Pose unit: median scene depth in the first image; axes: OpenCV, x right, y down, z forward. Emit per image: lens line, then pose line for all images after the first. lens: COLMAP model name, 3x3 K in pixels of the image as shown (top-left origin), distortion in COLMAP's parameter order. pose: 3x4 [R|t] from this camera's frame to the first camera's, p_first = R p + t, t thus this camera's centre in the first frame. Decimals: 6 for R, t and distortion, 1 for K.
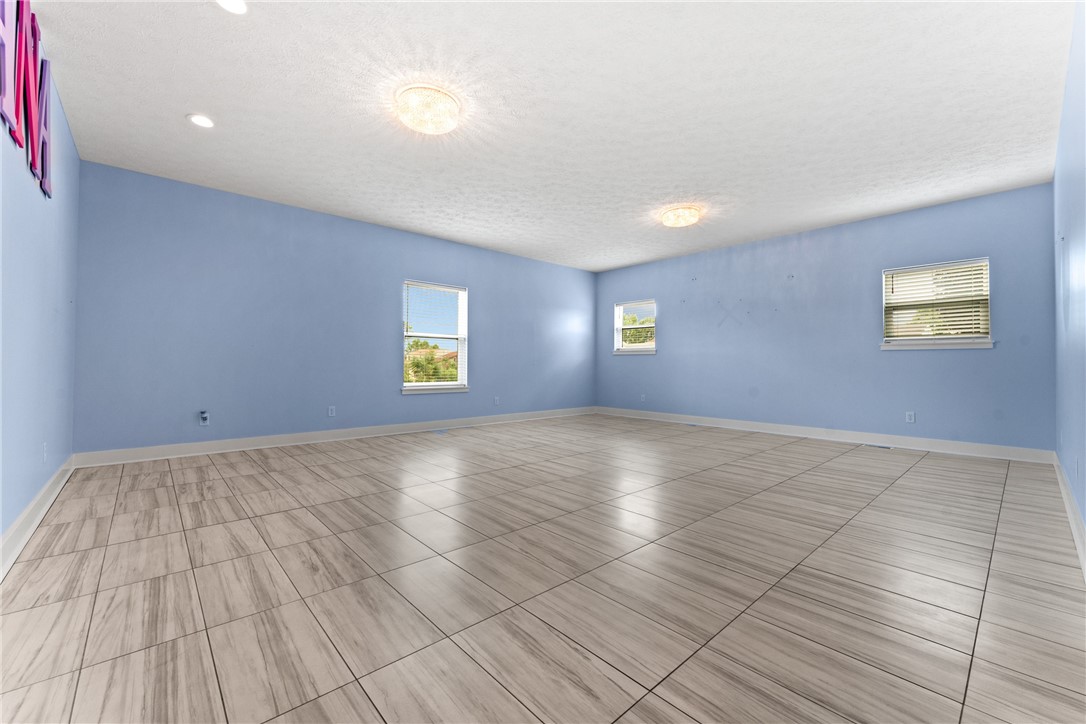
lens RADIAL K [[444.0, 0, 550.4], [0, 444.0, 363.1], [0, 0, 1]] dist [0.001361, -0.000478]
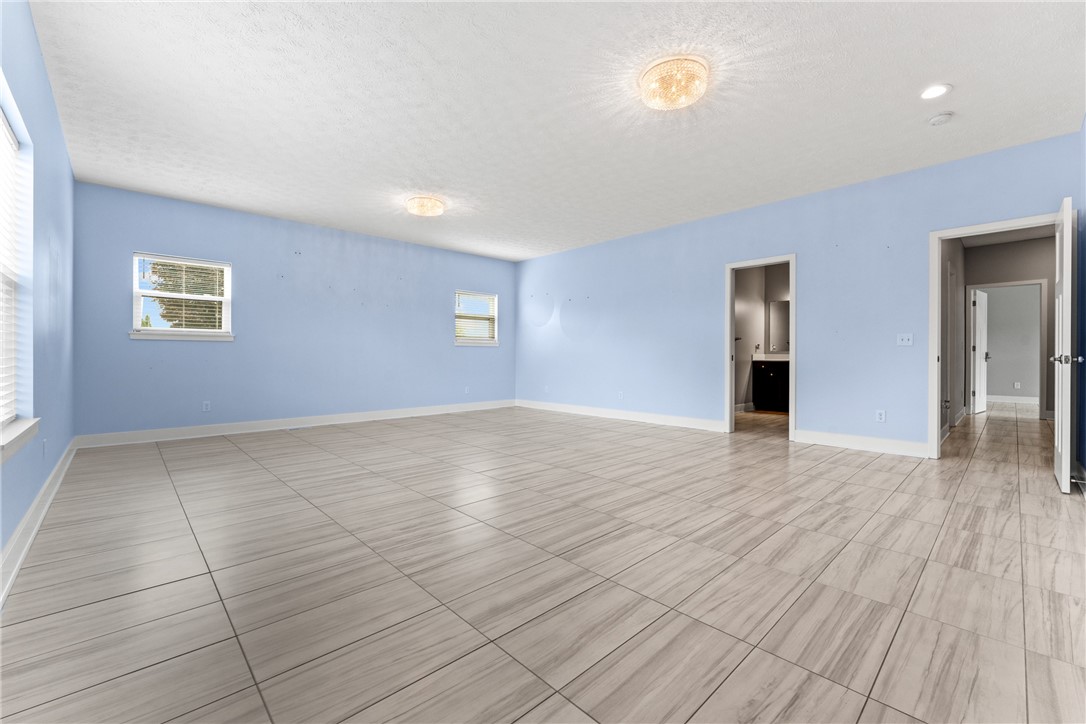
lens RADIAL K [[444.0, 0, 549.1], [0, 444.0, 362.2], [0, 0, 1]] dist [0.001361, -0.000478]
pose [[-0.023685, -0.016615, 0.999581, -1.643918], [-0.005883, 0.999847, 0.016480, -0.005409], [-0.999702, -0.005490, -0.023779, 1.733020]]
